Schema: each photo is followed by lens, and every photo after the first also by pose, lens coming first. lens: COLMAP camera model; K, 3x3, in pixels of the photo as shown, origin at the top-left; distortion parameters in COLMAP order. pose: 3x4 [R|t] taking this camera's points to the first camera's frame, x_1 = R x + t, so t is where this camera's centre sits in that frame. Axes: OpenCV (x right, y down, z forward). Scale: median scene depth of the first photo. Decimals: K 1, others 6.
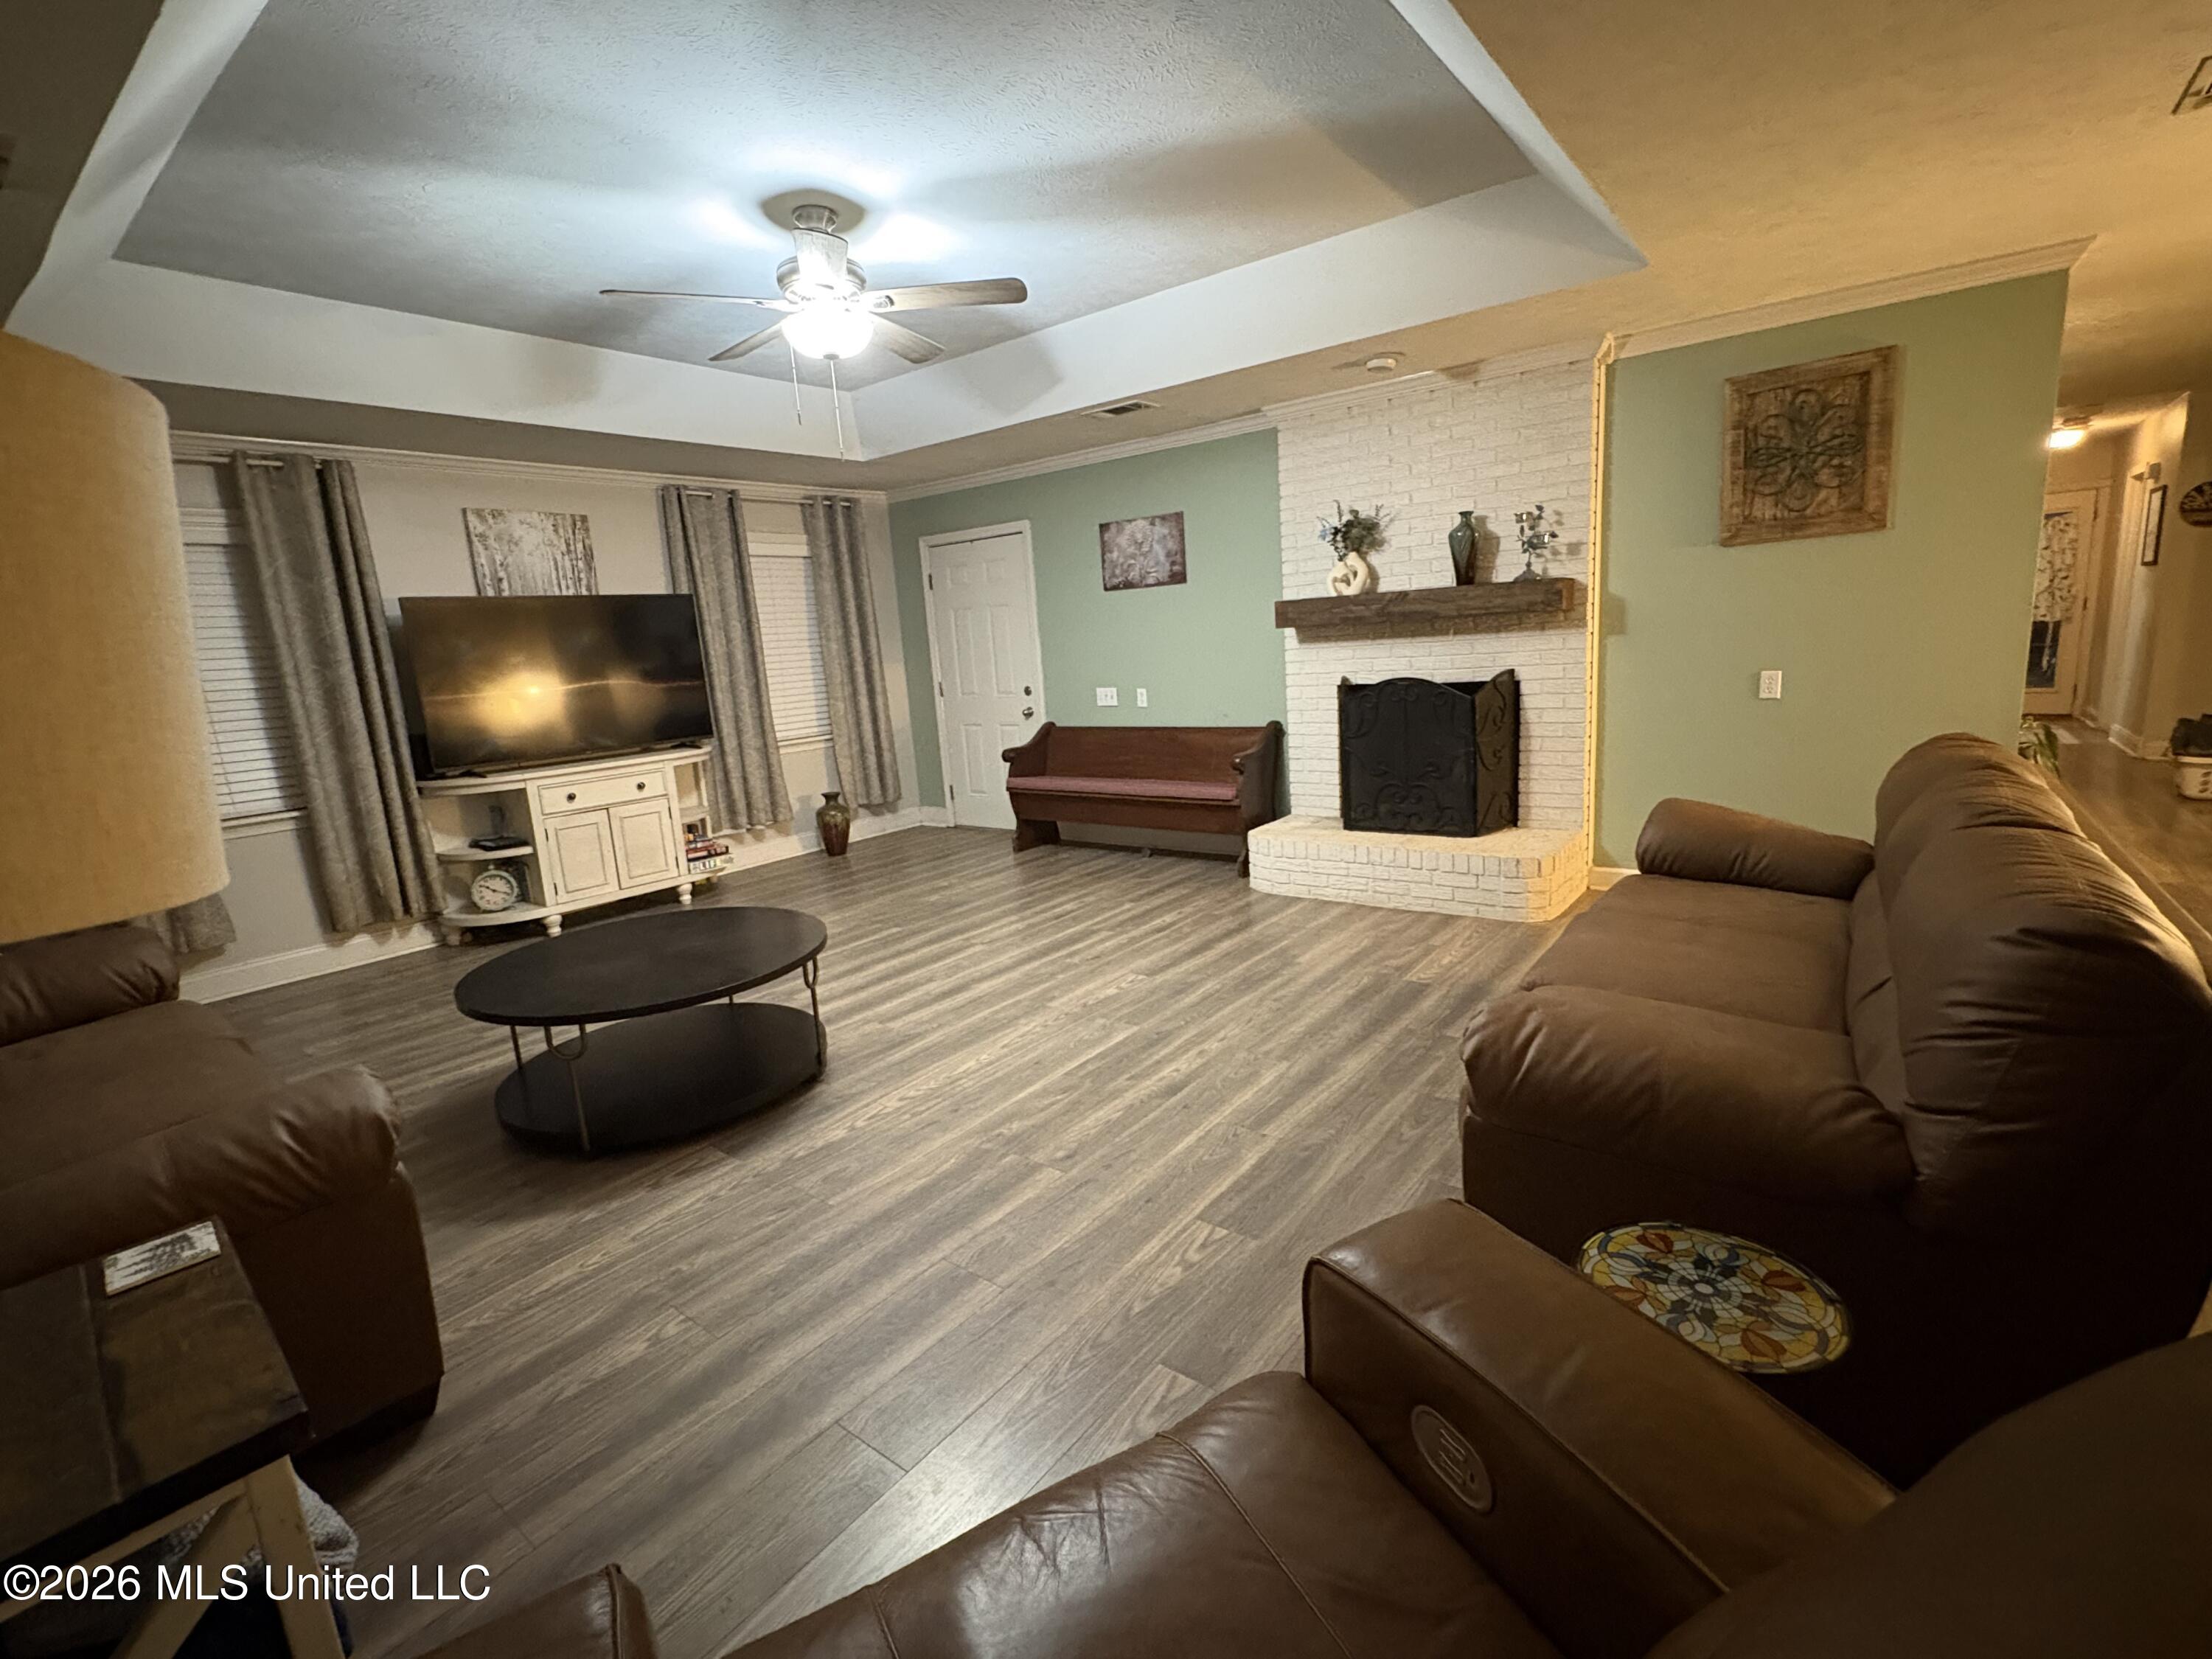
lens RADIAL K [[992.6, 0, 1102.8], [0, 992.6, 830.1], [0, 0, 1]] dist [-0.000211, 0.001076]
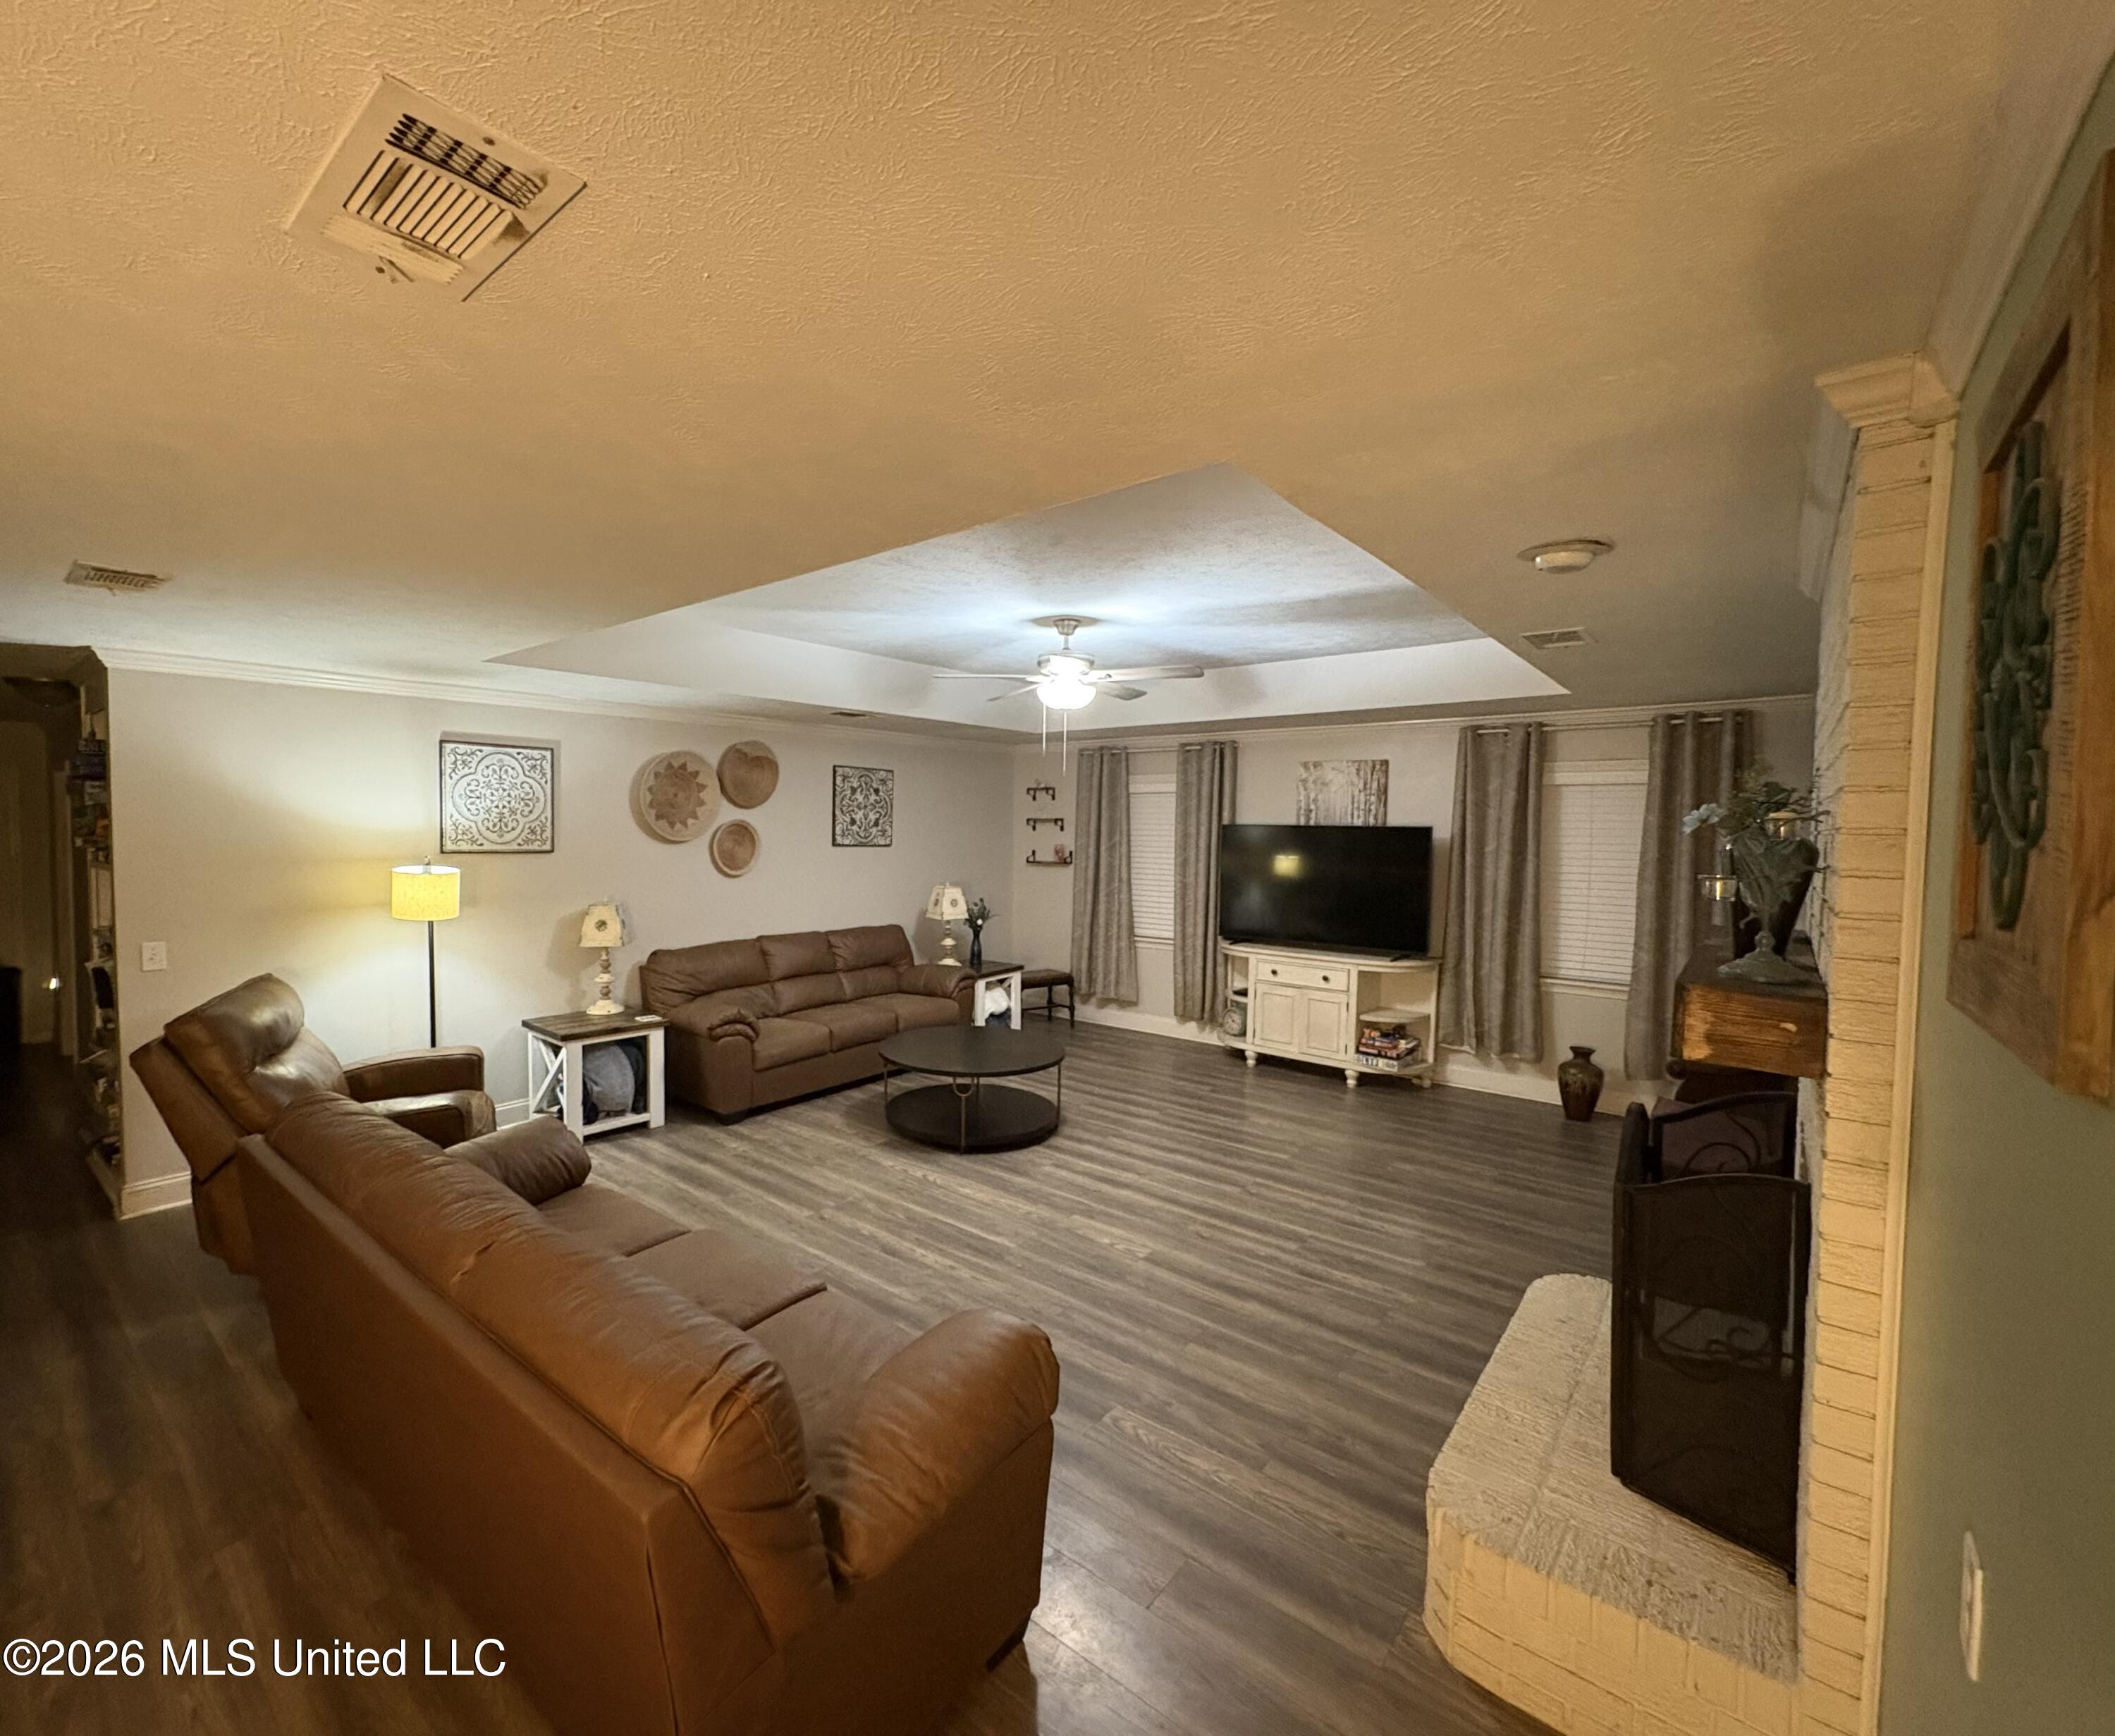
lens RADIAL K [[922.9, 0, 956.4], [0, 922.9, 868.4], [0, 0, 1]] dist [0.000101, 0.000804]
pose [[-0.061800, 0.115003, -0.991441, 0.769159], [-0.196334, 0.972531, 0.125048, -0.258988], [0.978588, 0.202381, -0.037523, 0.631715]]
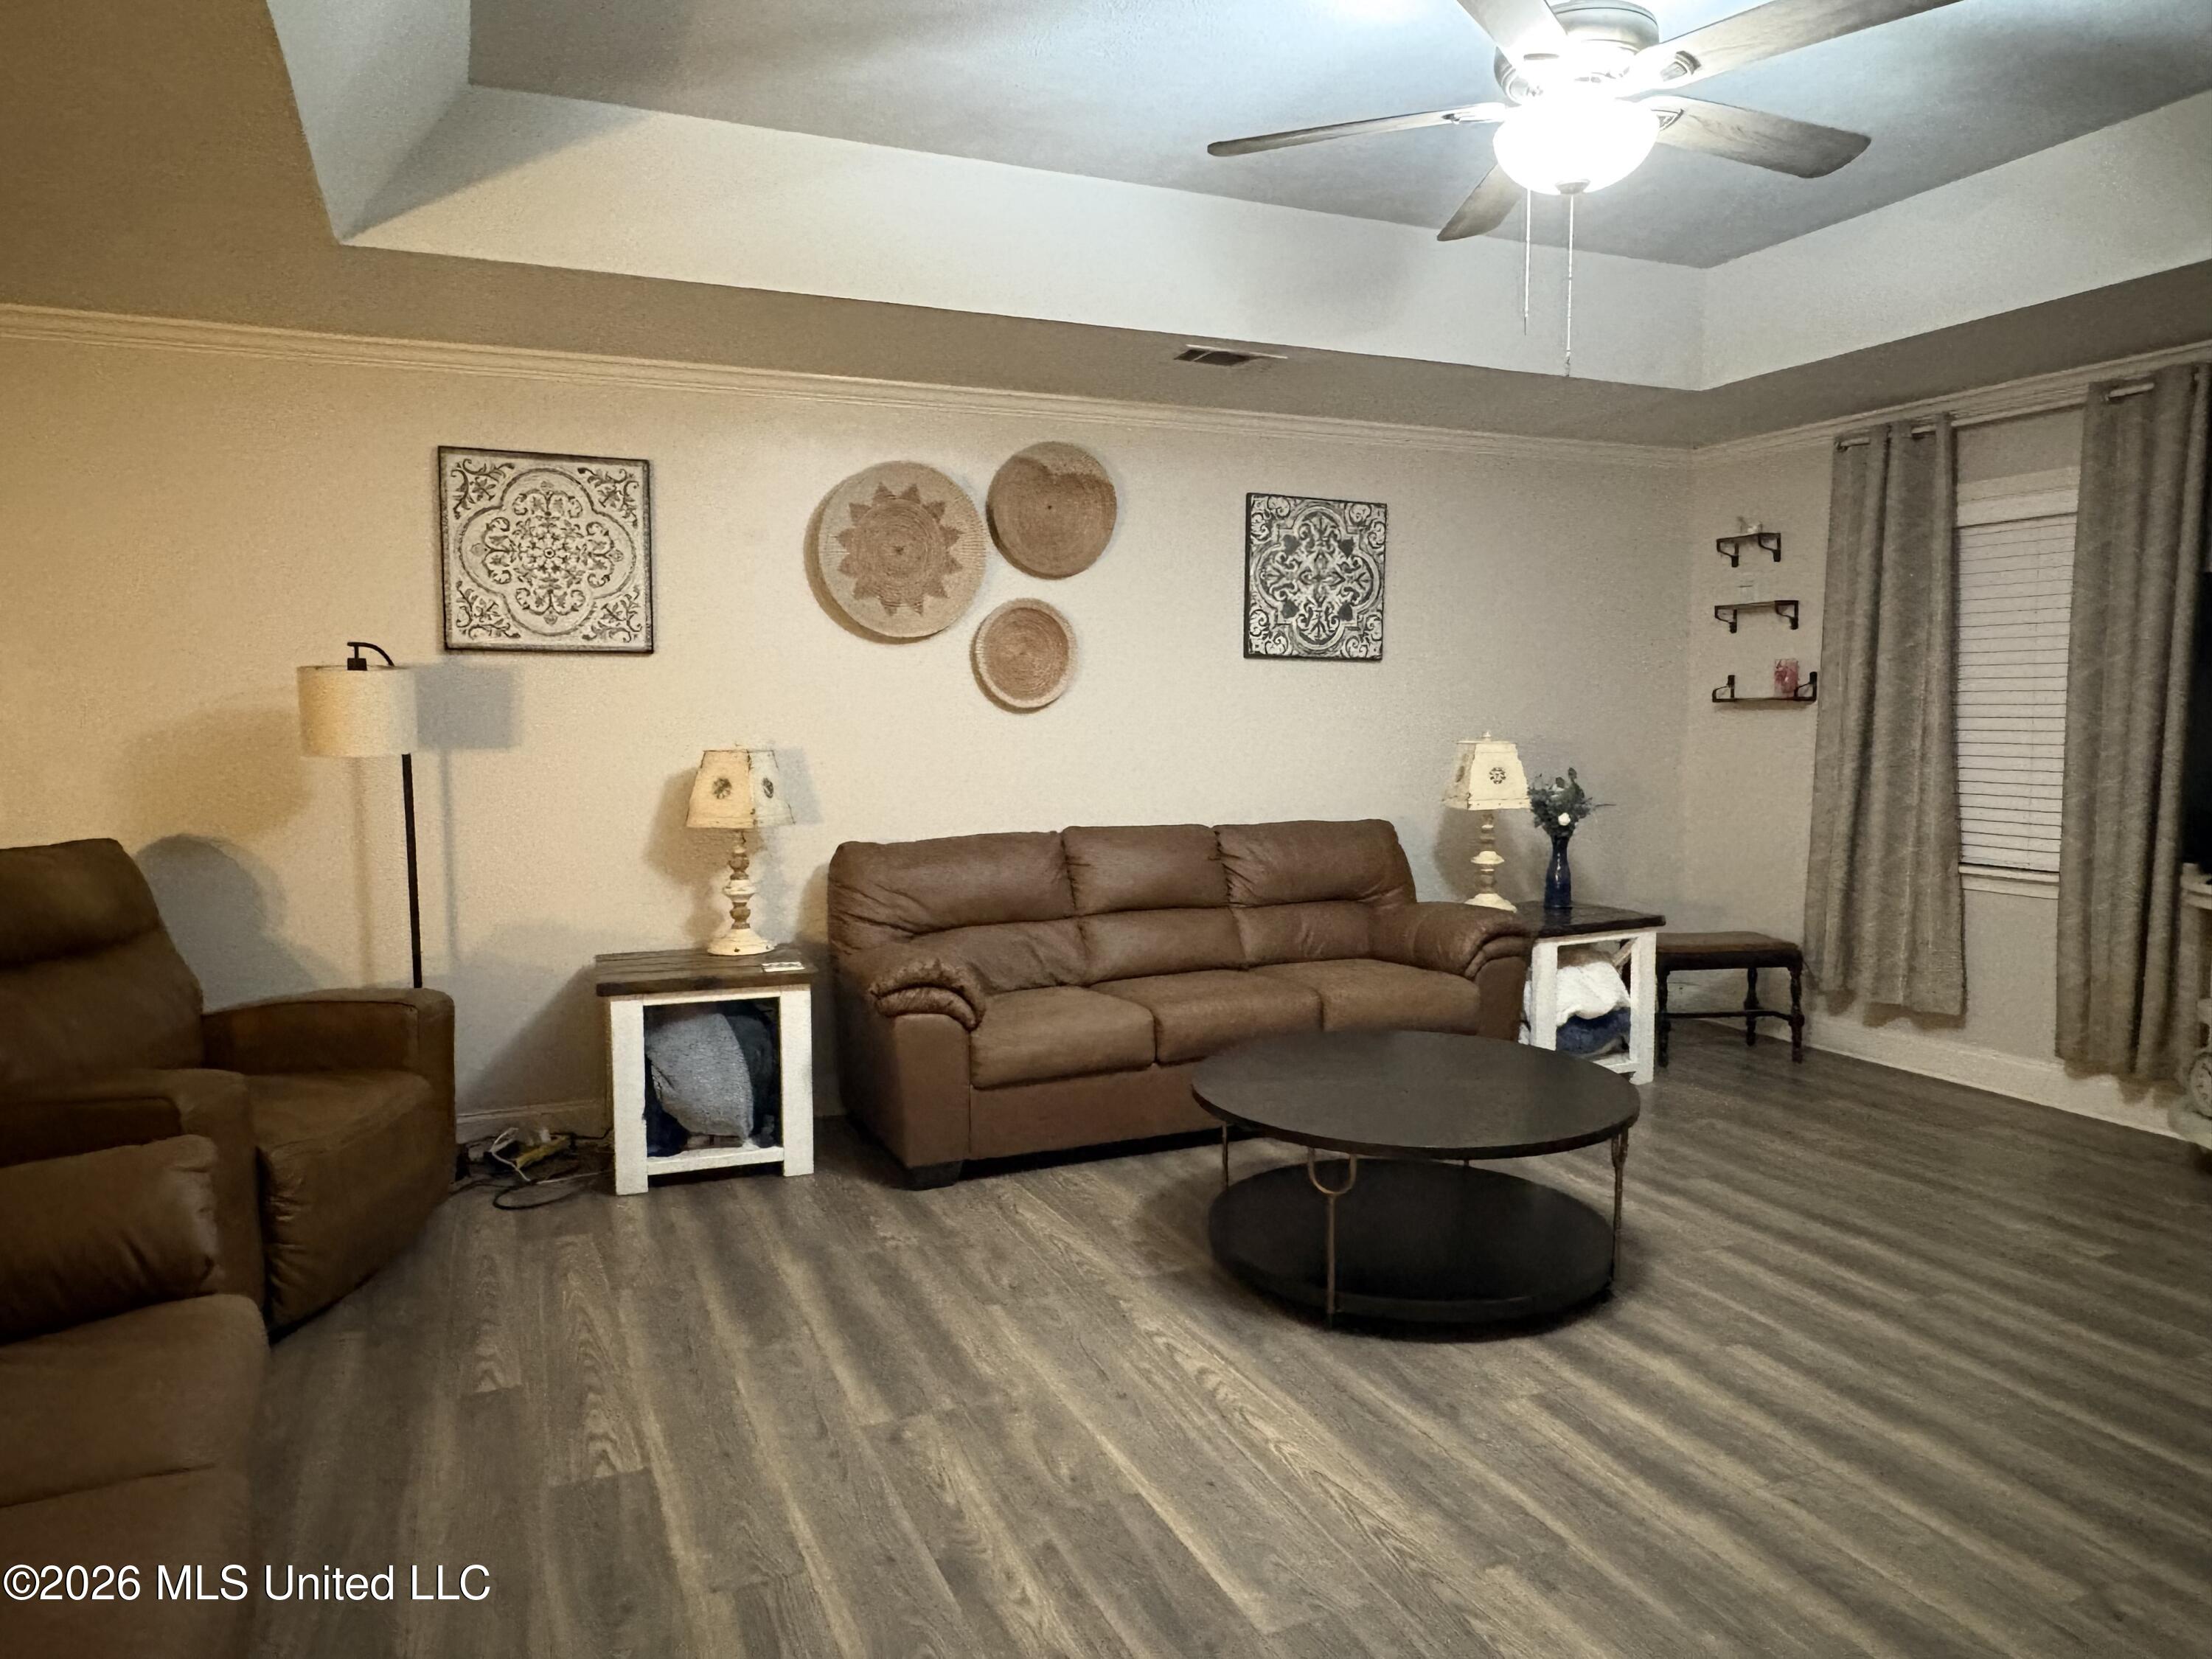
lens RADIAL K [[1447.8, 0, 1106.2], [0, 1447.8, 839.5], [0, 0, 1]] dist [-0.002979, 0.002517]
pose [[-0.473379, 0.149269, -0.868119, 0.399805], [-0.133583, 0.961974, 0.238248, -0.192547], [0.870671, 0.228747, -0.435439, 0.810389]]
